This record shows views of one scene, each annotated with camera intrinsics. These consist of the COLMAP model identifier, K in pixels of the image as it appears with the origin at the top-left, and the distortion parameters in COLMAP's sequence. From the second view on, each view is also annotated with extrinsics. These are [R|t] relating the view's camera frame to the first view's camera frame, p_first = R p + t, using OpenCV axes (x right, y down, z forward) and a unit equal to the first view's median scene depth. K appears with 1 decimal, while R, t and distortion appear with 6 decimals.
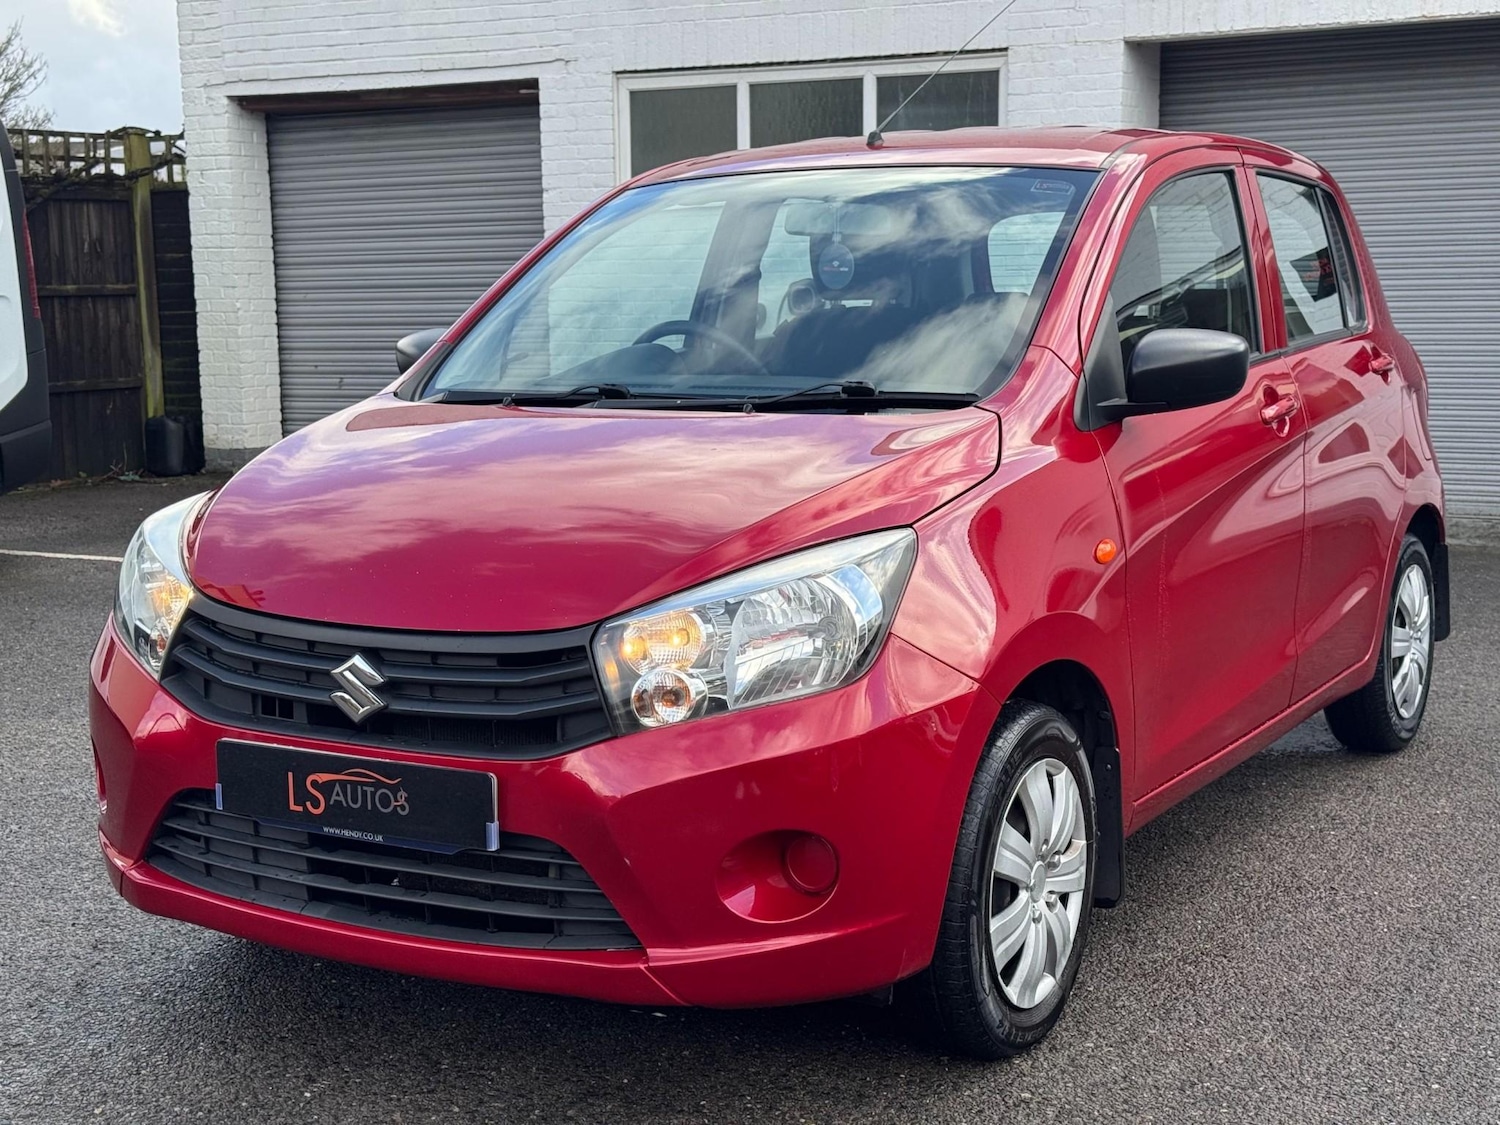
lens RADIAL K [[2081.5, 0, 748.5], [0, 2081.5, 590.2], [0, 0, 1]] dist [0.170304, -0.319221]
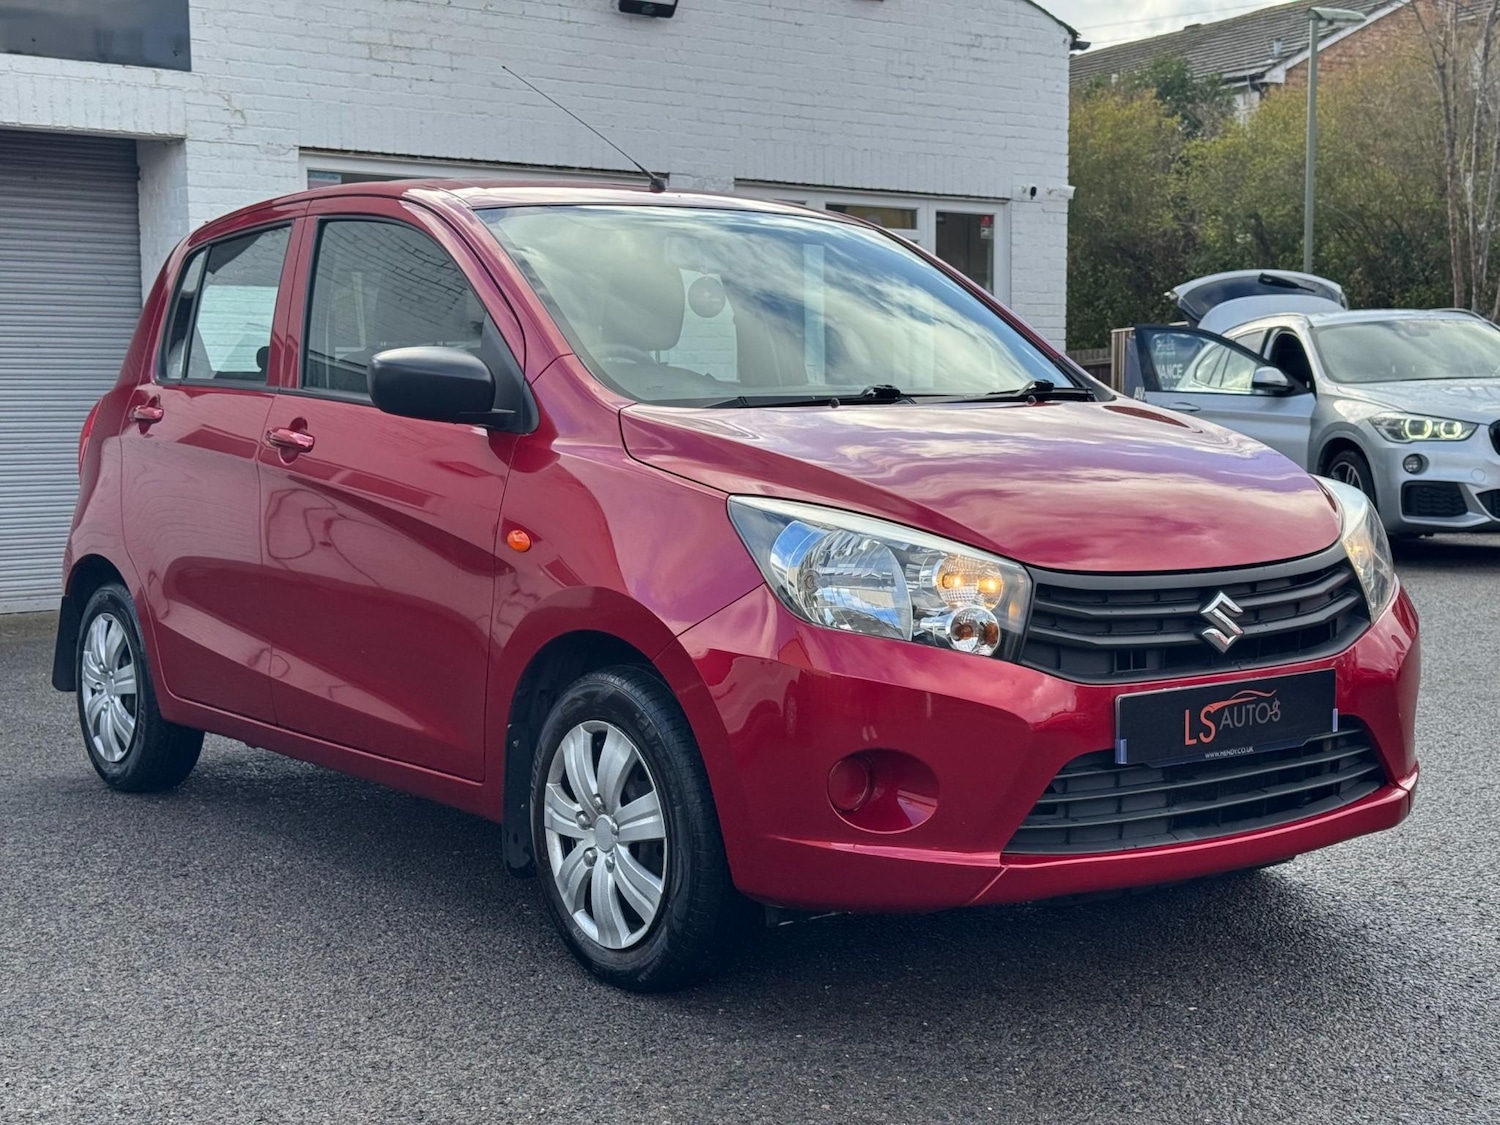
lens RADIAL K [[2081.5, 0, 748.5], [0, 2081.5, 590.2], [0, 0, 1]] dist [0.170304, -0.319221]
pose [[0.399470, -0.080318, 0.913221, -1.313302], [0.138204, 0.990046, 0.026620, -0.035693], [-0.906269, 0.115577, 0.406594, 0.764734]]
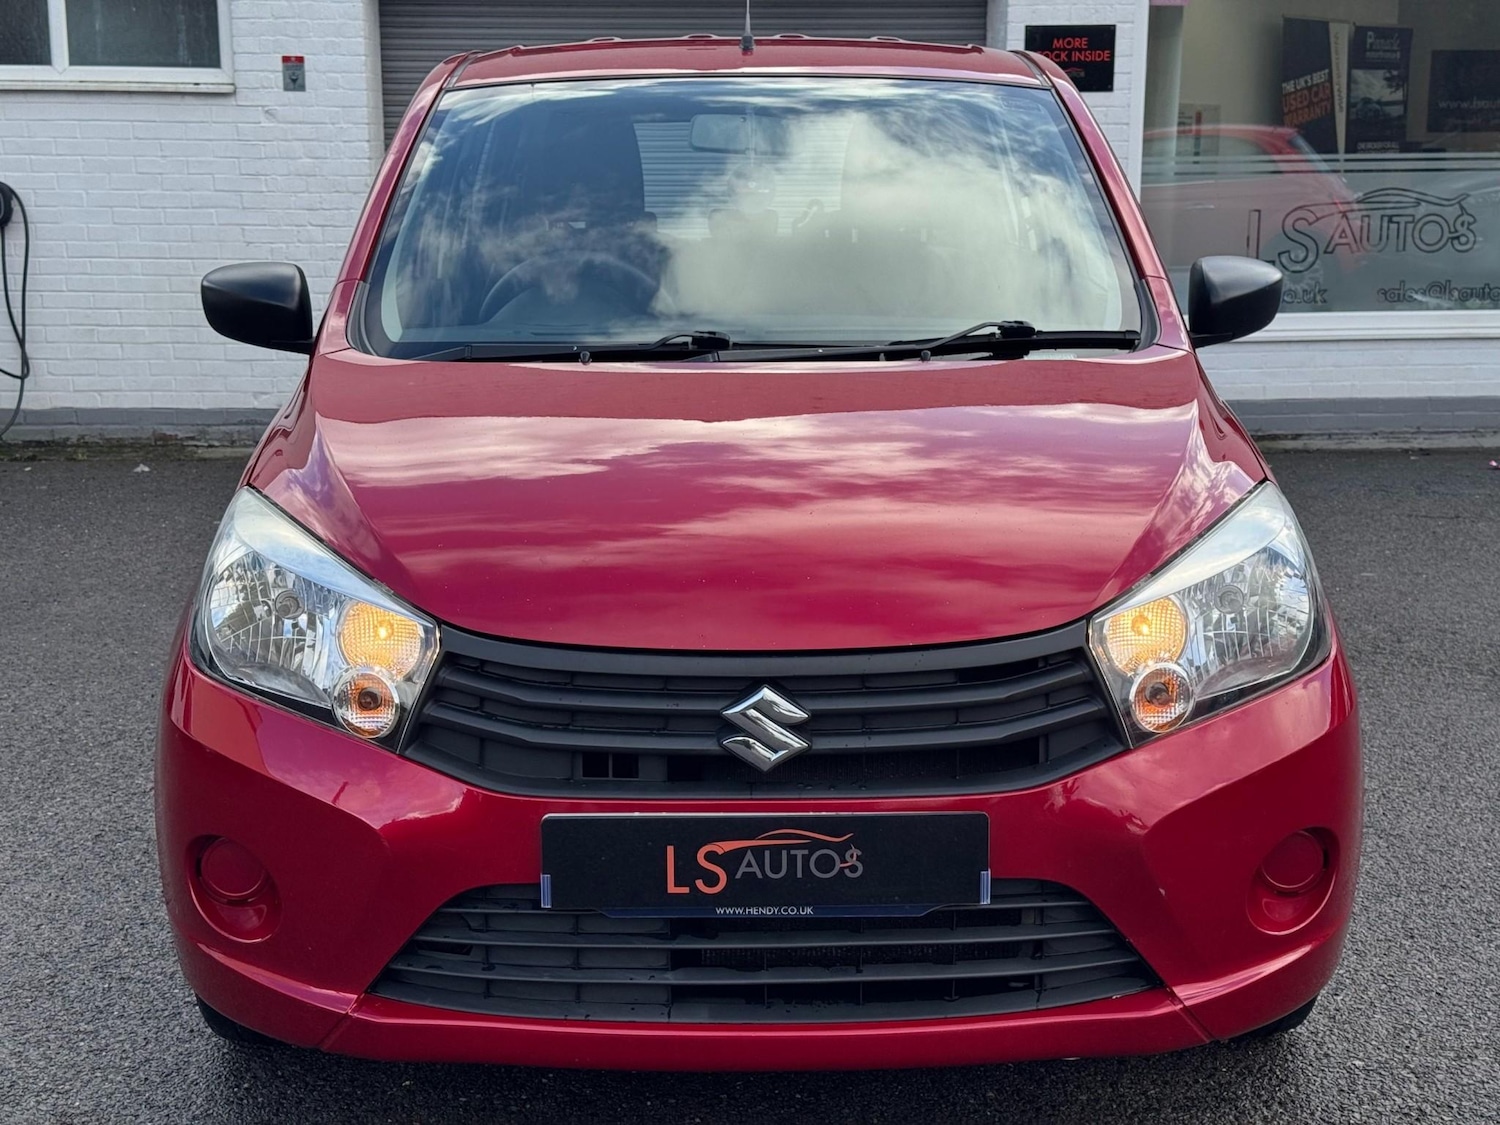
lens RADIAL K [[2081.5, 0, 748.5], [0, 2081.5, 590.2], [0, 0, 1]] dist [0.170304, -0.319221]
pose [[0.853587, -0.090555, 0.513019, -0.590542], [0.068874, 0.995748, 0.061167, -0.054474], [-0.516377, -0.016878, 0.856195, 0.323440]]
